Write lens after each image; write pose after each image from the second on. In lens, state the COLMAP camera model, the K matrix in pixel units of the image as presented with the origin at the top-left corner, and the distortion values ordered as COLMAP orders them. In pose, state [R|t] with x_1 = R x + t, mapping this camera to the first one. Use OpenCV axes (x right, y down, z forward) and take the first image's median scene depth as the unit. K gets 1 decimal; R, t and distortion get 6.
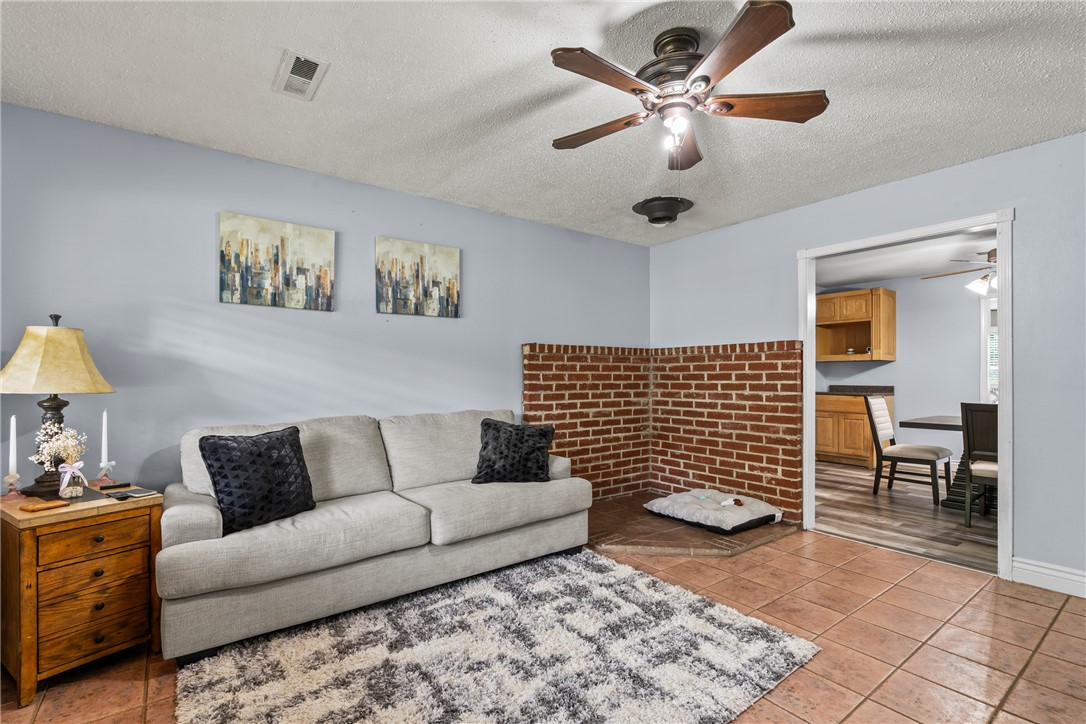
lens RADIAL K [[496.3, 0, 527.7], [0, 496.3, 377.7], [0, 0, 1]] dist [-0.005072, 0.001745]
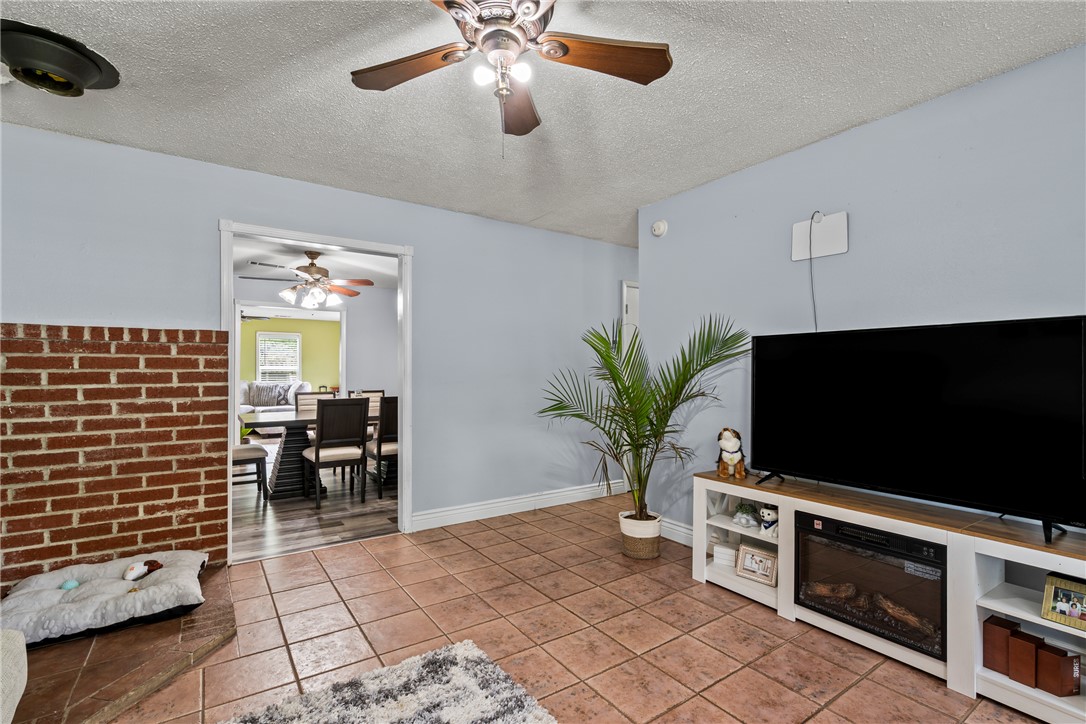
lens RADIAL K [[496.3, 0, 544.5], [0, 496.3, 376.3], [0, 0, 1]] dist [-0.005072, 0.001745]
pose [[0.009298, -0.001577, 0.999956, -0.237745], [0.006957, 0.999975, 0.001512, -0.000790], [-0.999933, 0.006942, 0.009309, 0.455263]]
